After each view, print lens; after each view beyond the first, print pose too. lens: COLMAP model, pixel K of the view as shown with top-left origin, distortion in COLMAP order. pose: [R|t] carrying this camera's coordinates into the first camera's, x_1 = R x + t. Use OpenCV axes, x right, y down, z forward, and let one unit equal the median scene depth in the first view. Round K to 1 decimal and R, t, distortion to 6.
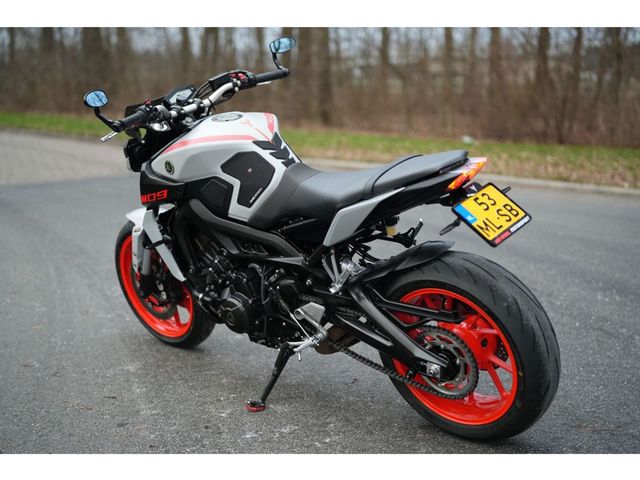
lens RADIAL K [[898.1, 0, 320.0], [0, 898.1, 240.0], [0, 0, 1]] dist [-0.028890, 0.994348]
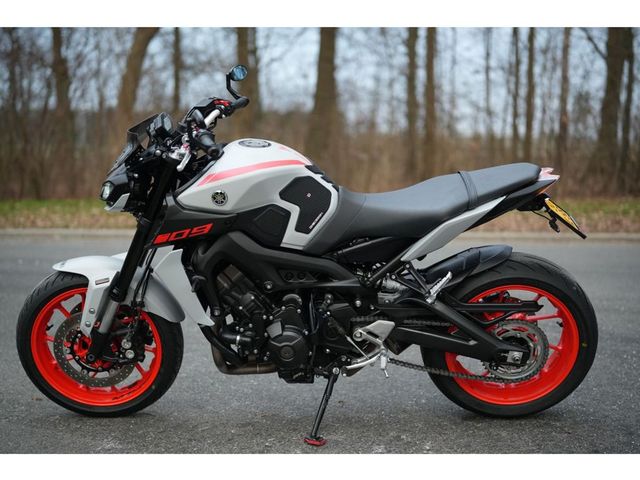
lens RADIAL K [[898.1, 0, 320.0], [0, 898.1, 240.0], [0, 0, 1]] dist [-0.028890, 0.994348]
pose [[0.752642, -0.078499, 0.653733, -0.701466], [0.124457, 0.991930, -0.024177, -0.004486], [-0.646560, 0.099558, 0.756339, 0.257761]]
